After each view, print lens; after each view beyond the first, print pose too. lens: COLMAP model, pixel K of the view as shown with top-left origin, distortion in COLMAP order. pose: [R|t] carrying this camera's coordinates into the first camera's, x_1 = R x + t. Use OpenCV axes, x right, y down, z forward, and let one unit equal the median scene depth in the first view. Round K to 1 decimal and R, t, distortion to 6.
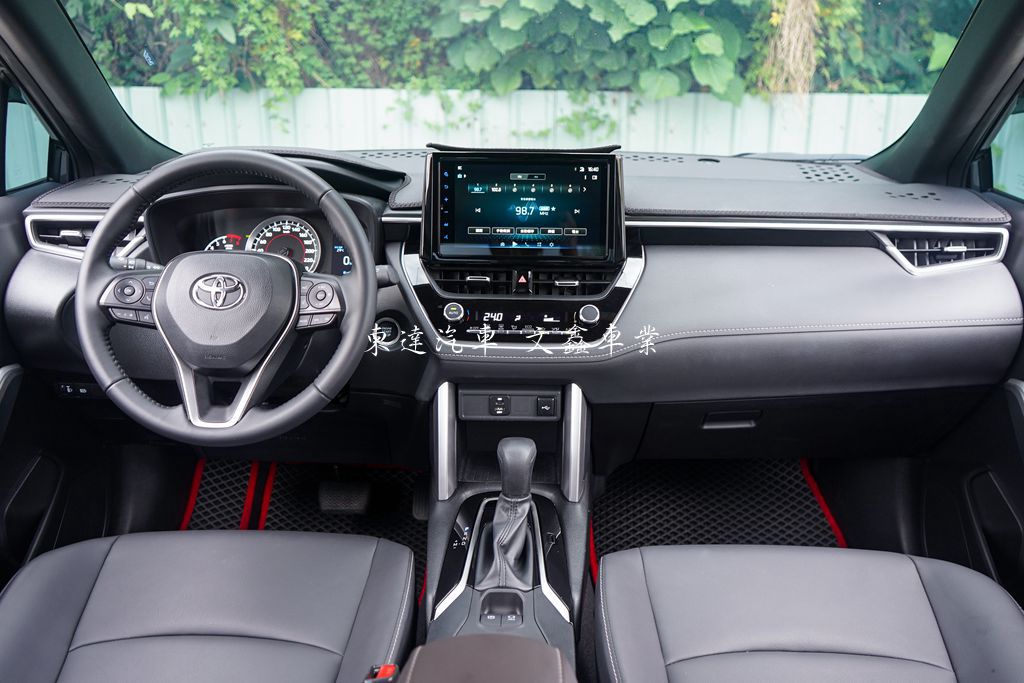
lens RADIAL K [[834.5, 0, 527.5], [0, 834.5, 338.2], [0, 0, 1]] dist [-0.041276, 0.024119]
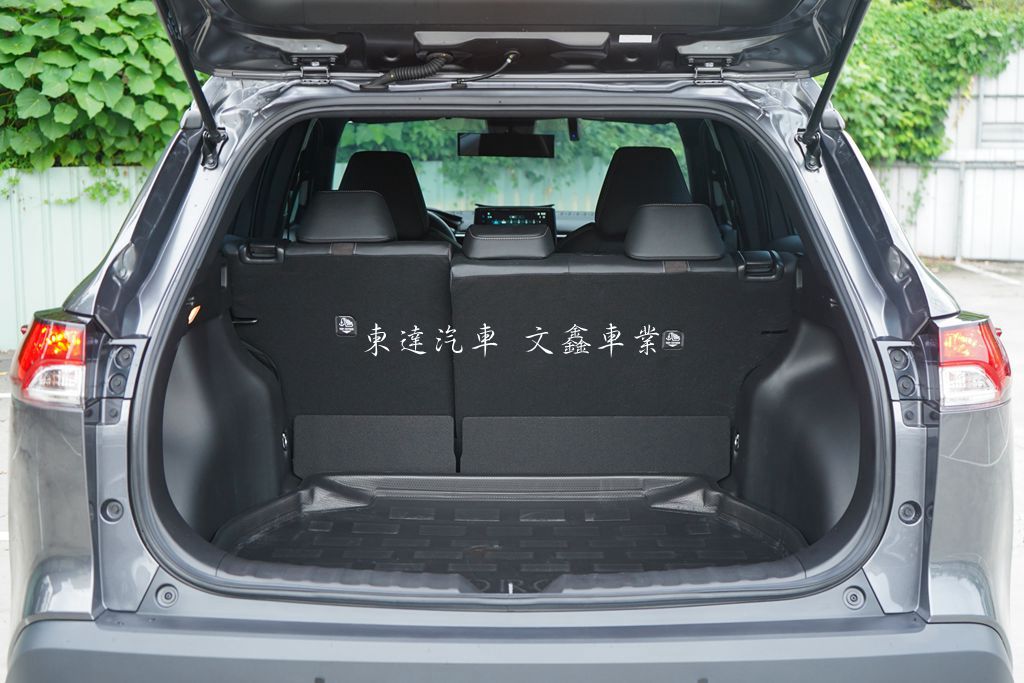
lens RADIAL K [[1365.1, 0, 509.8], [0, 1365.1, 343.5], [0, 0, 1]] dist [-0.019713, 0.000000]
pose [[0.827121, -0.098625, 0.553303, -2.231426], [0.181587, 0.978577, -0.097022, 1.065858], [-0.531880, 0.180722, 0.827311, -3.787909]]
